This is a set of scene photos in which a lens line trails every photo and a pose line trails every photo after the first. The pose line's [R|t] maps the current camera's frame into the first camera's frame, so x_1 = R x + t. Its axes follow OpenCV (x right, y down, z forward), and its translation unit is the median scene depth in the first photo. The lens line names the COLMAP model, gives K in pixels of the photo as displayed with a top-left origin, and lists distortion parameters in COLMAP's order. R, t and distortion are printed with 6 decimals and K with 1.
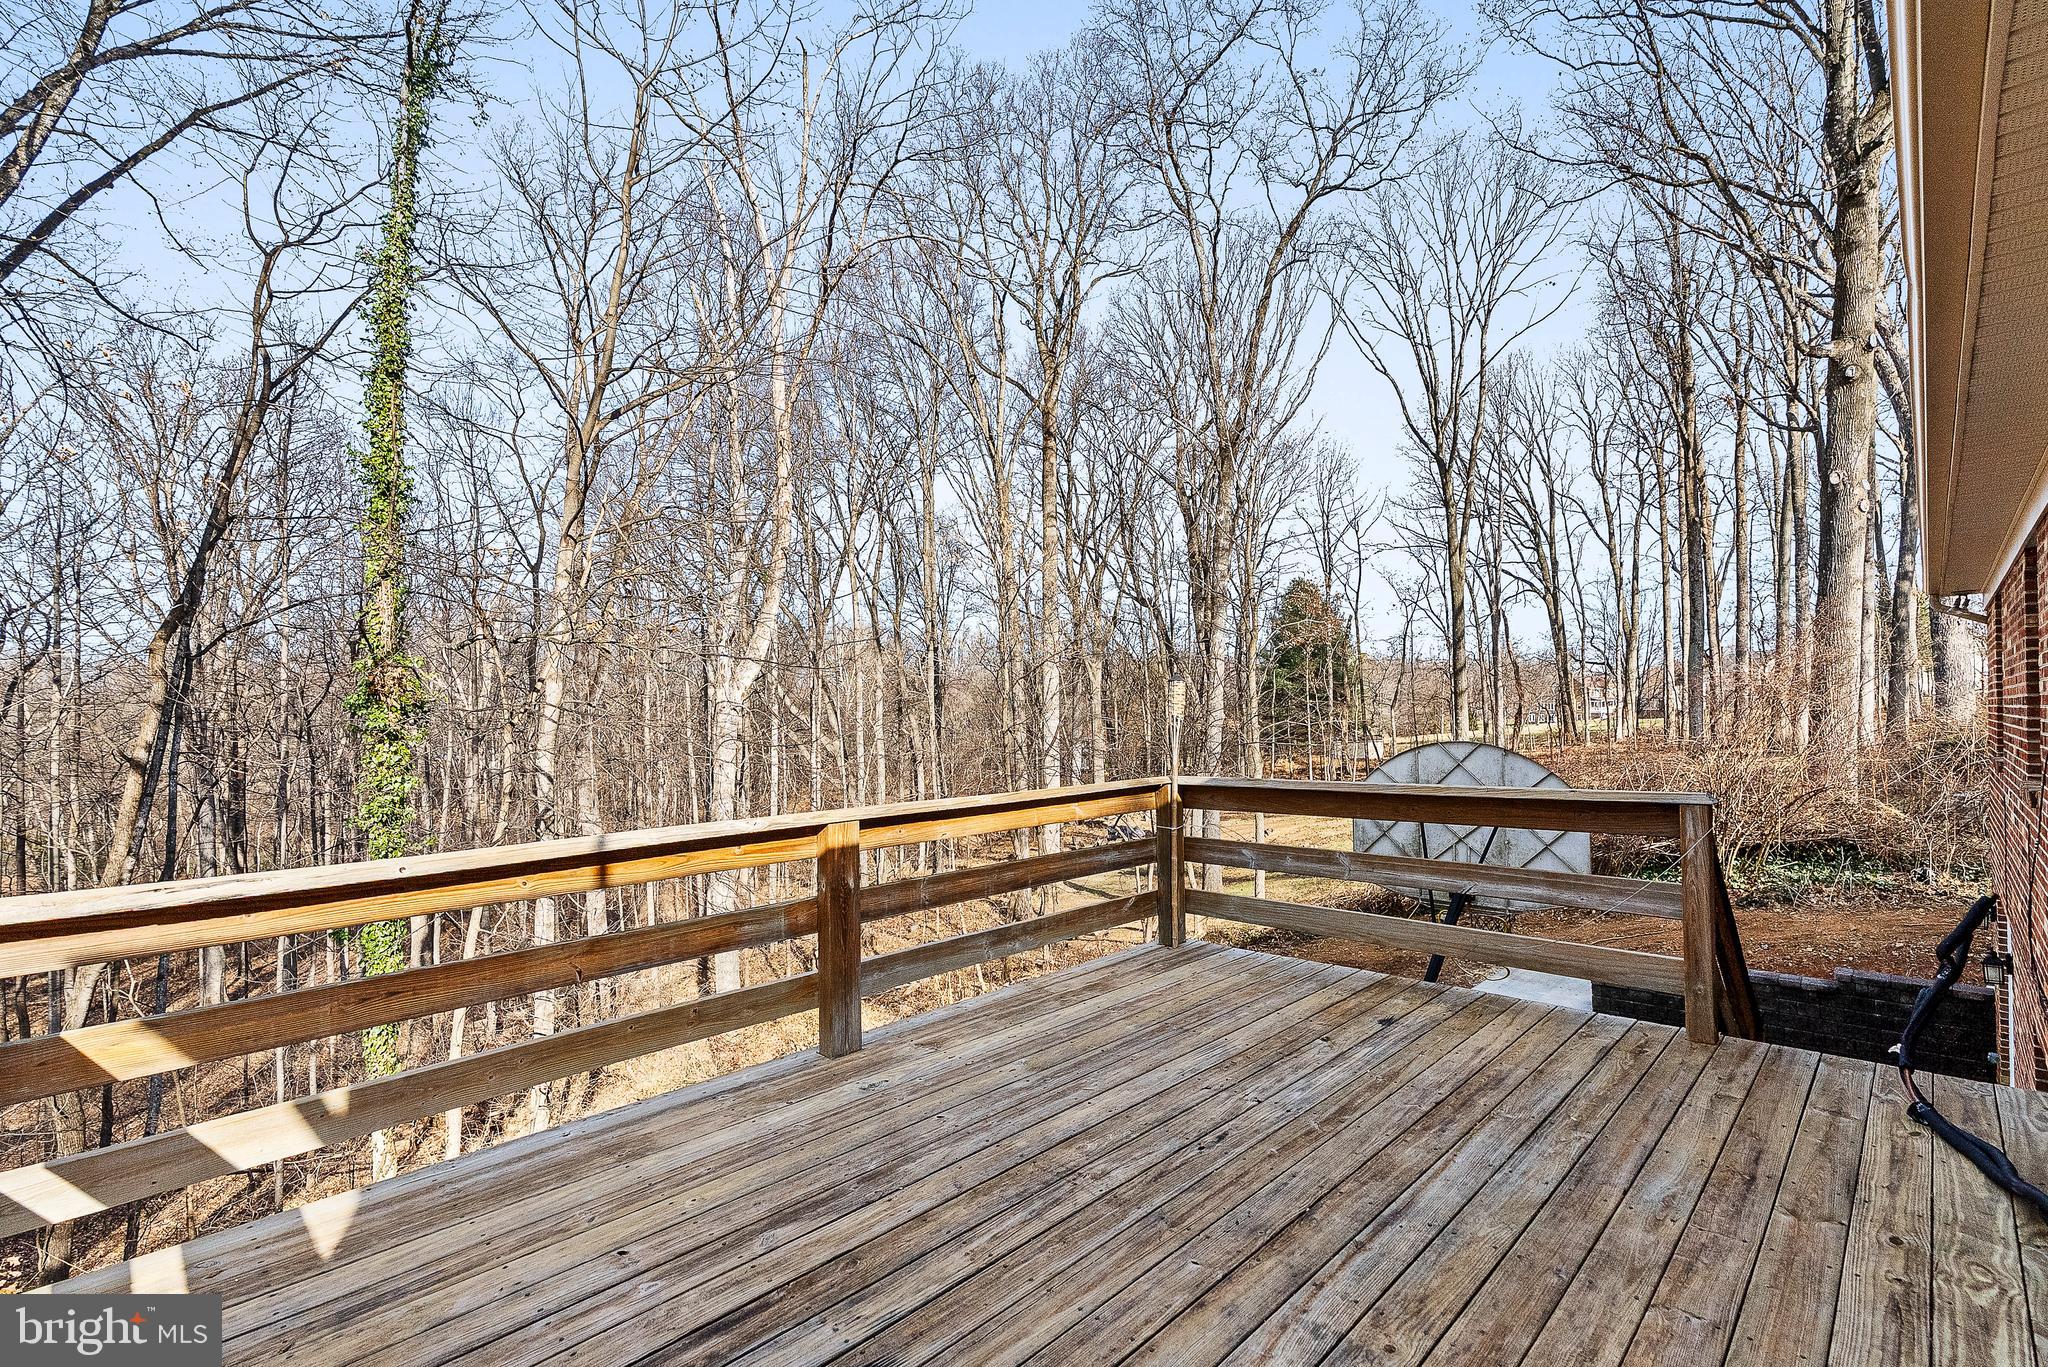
lens RADIAL K [[975.6, 0, 1033.9], [0, 975.6, 685.7], [0, 0, 1]] dist [-0.003001, 0.001741]
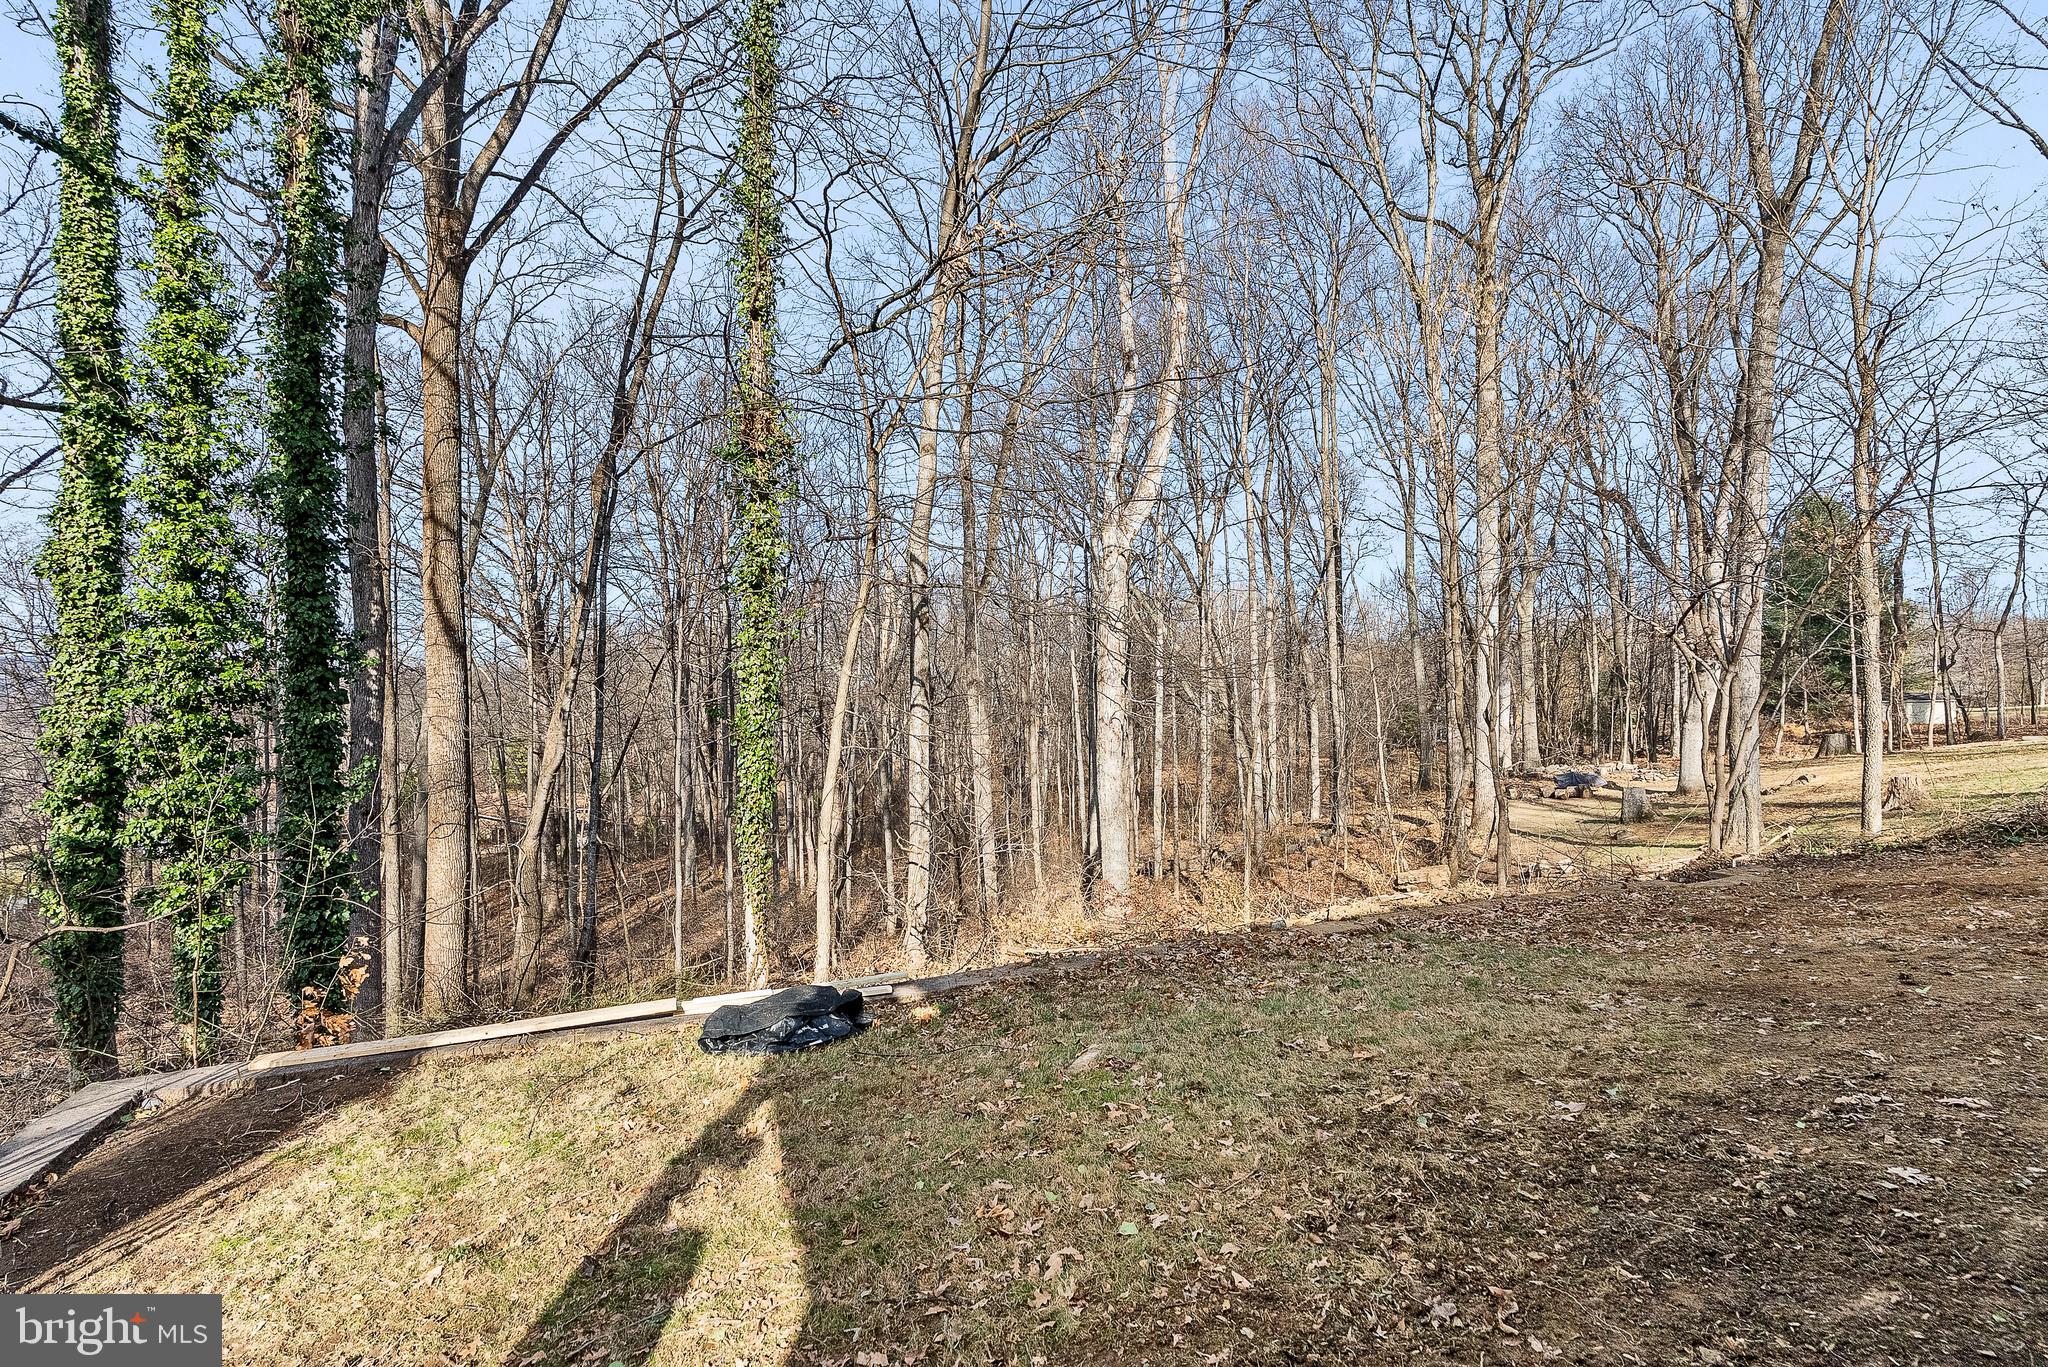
lens RADIAL K [[975.6, 0, 1033.9], [0, 975.6, 685.7], [0, 0, 1]] dist [-0.003001, 0.001741]
pose [[0.927088, 0.005115, -0.374809, -0.044178], [0.002732, 0.999788, 0.020402, 0.114590], [0.374834, -0.019939, 0.926877, 0.132647]]
